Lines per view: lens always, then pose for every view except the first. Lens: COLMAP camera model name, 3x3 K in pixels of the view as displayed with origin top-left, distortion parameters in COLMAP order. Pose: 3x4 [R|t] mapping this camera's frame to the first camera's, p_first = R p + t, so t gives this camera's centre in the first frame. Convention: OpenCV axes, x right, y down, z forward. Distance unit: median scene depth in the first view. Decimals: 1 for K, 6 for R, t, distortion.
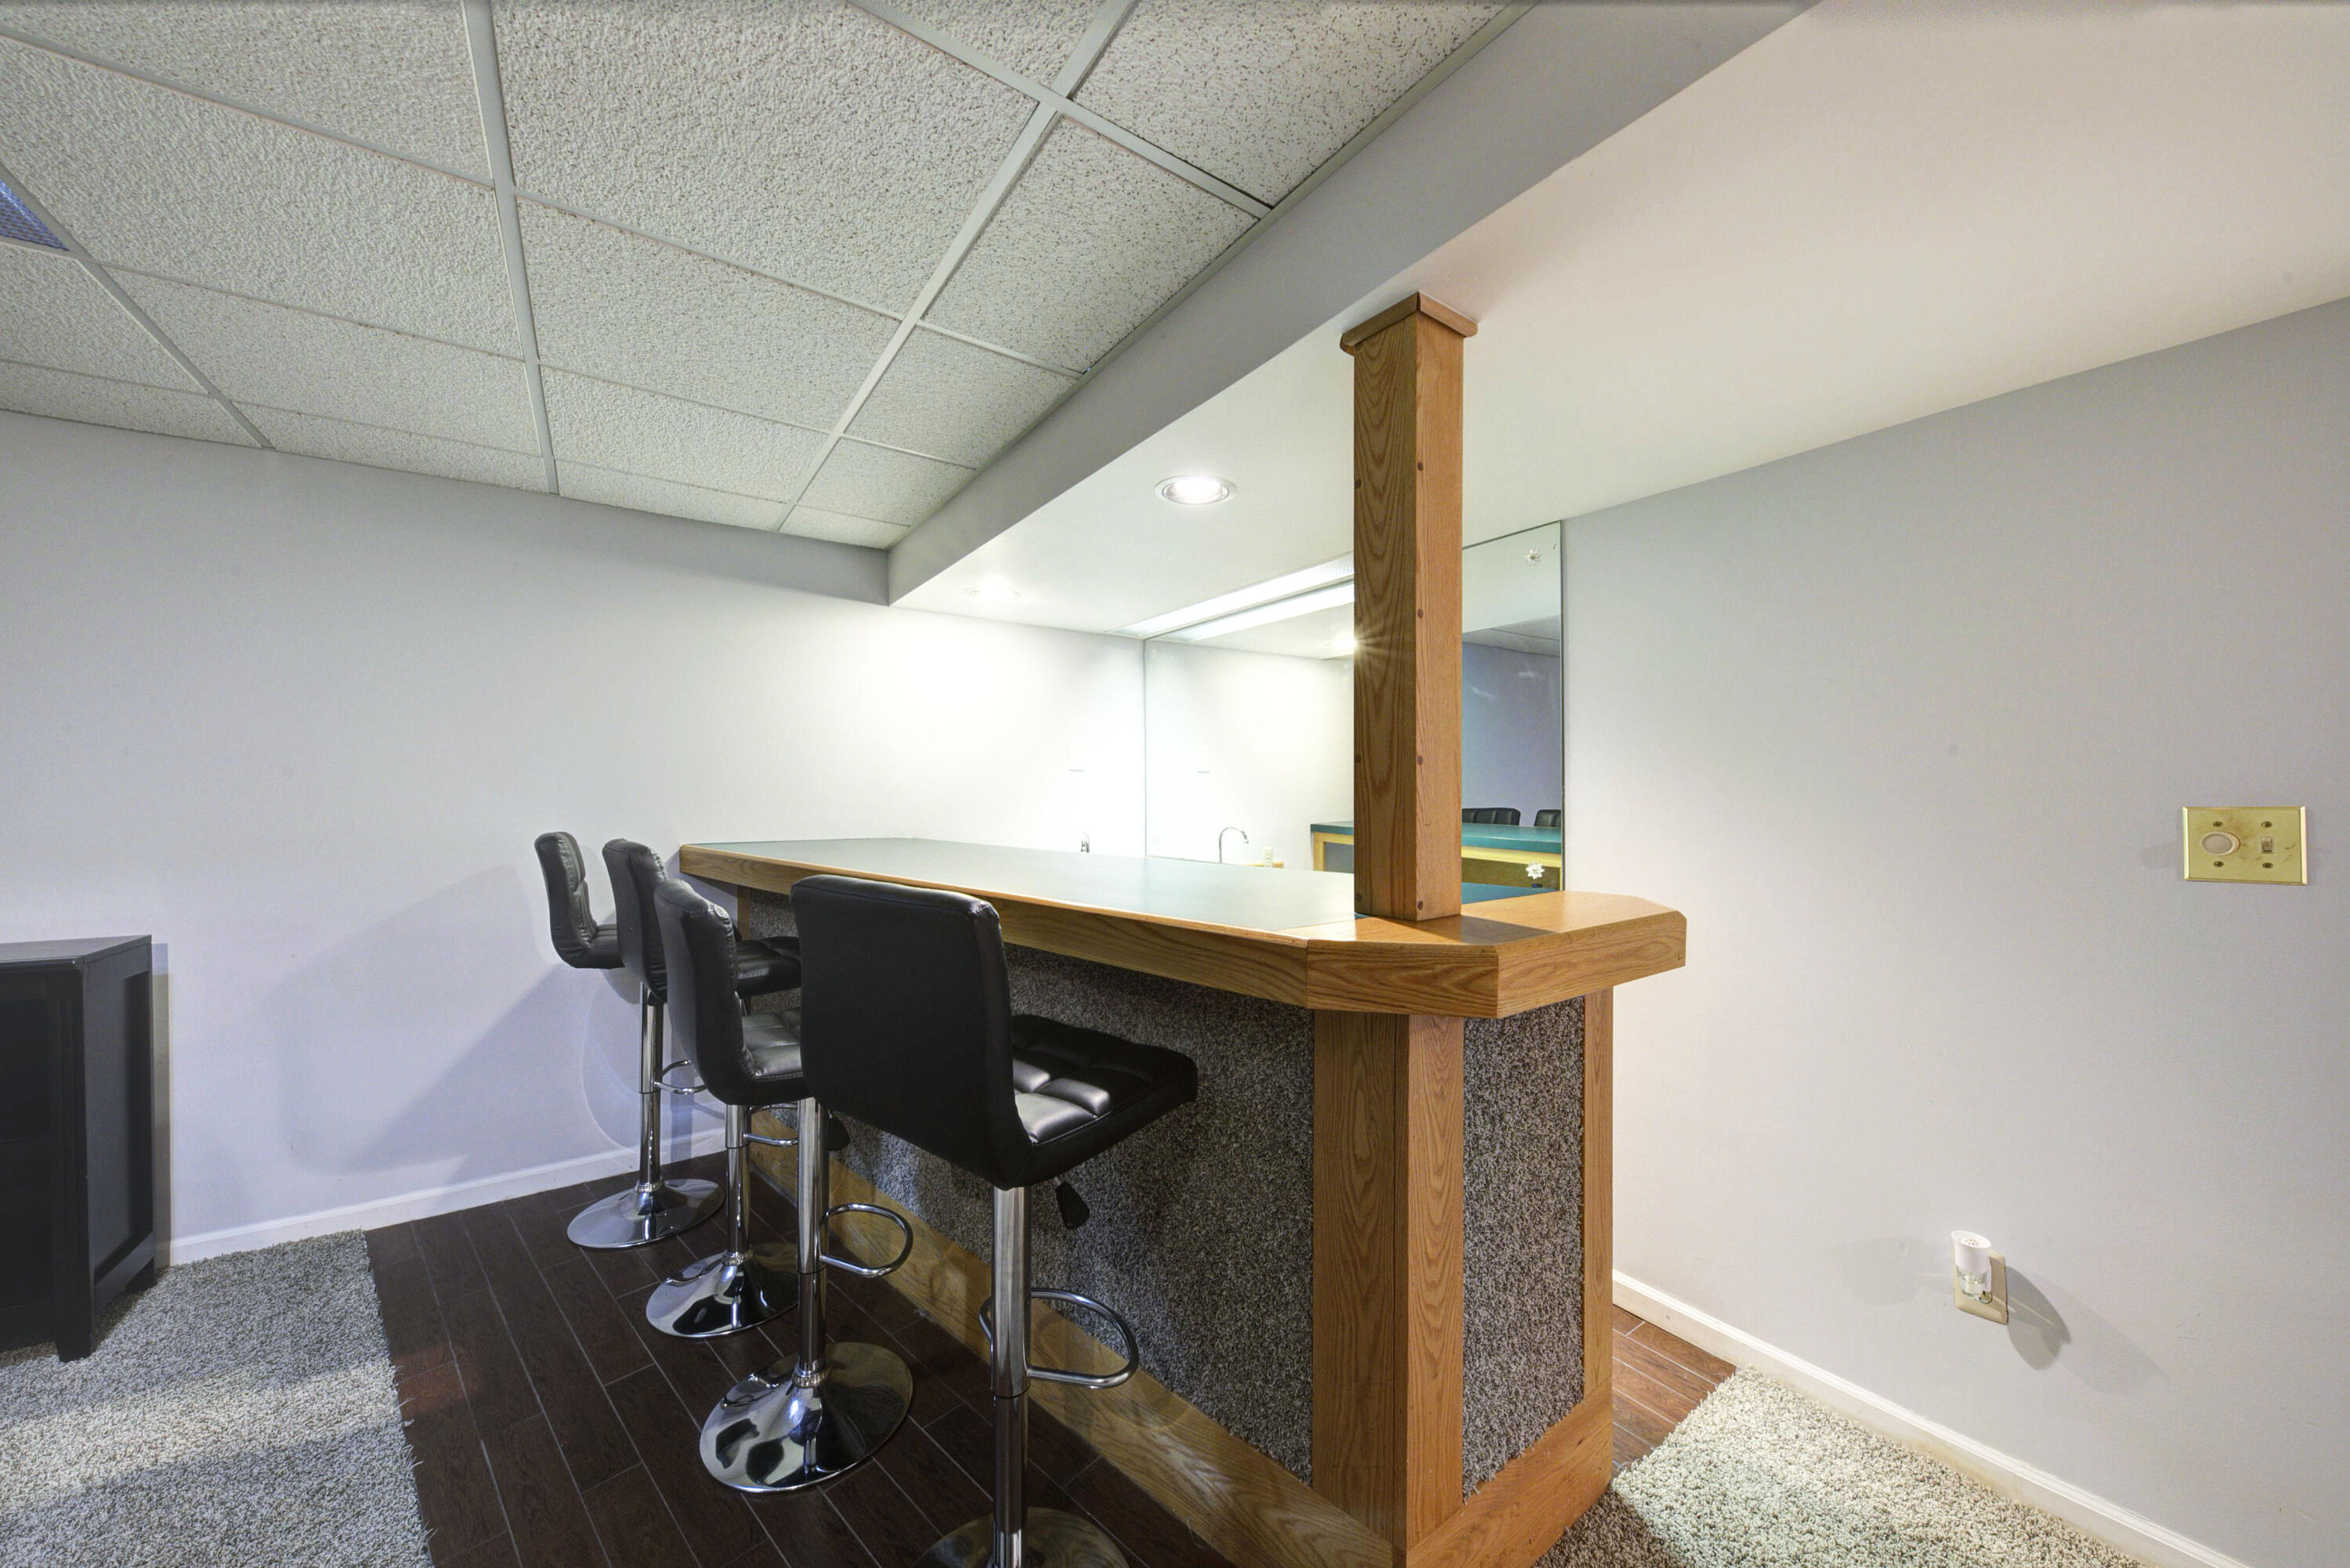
lens RADIAL K [[805.7, 0, 1175.3], [0, 805.7, 794.9], [0, 0, 1]] dist [0.012463, -0.008160]
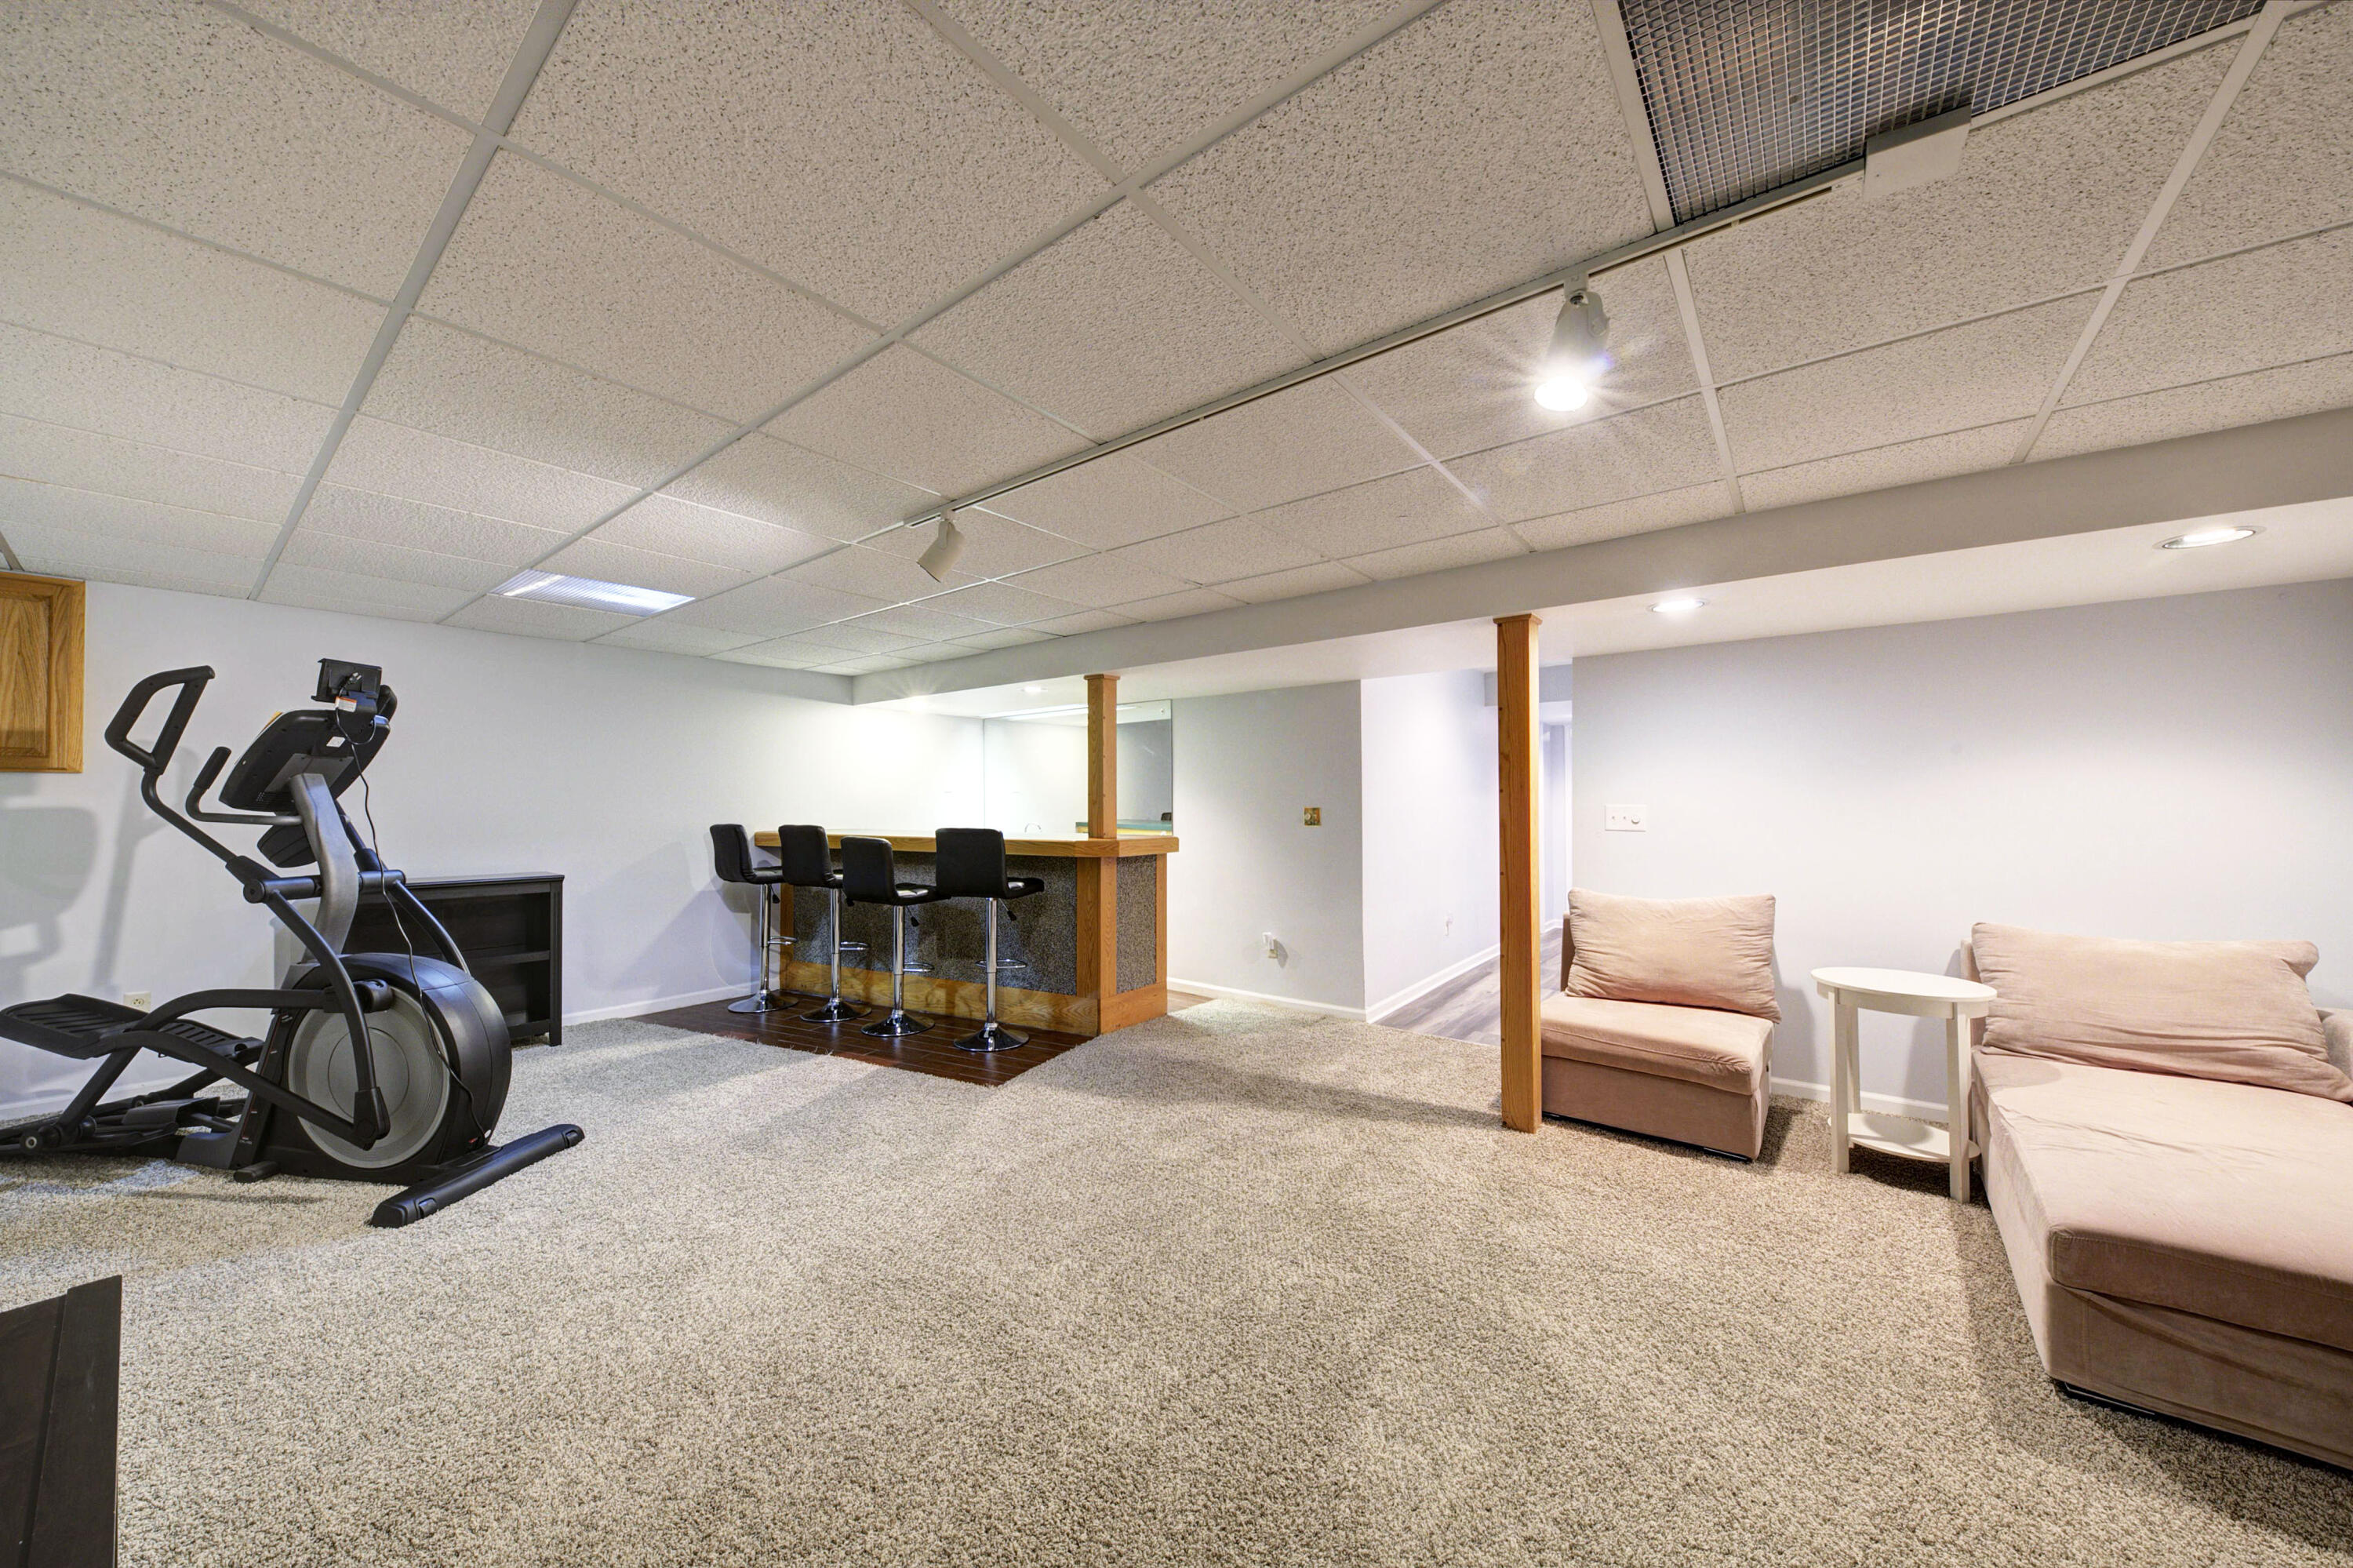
lens RADIAL K [[806.8, 0, 1176.8], [0, 806.8, 794.9], [0, 0, 1]] dist [0.012463, -0.008160]
pose [[0.957877, -0.001050, 0.287175, -0.375306], [0.003851, 0.999950, -0.009190, -0.008889], [-0.287151, 0.009908, 0.957834, -2.227127]]
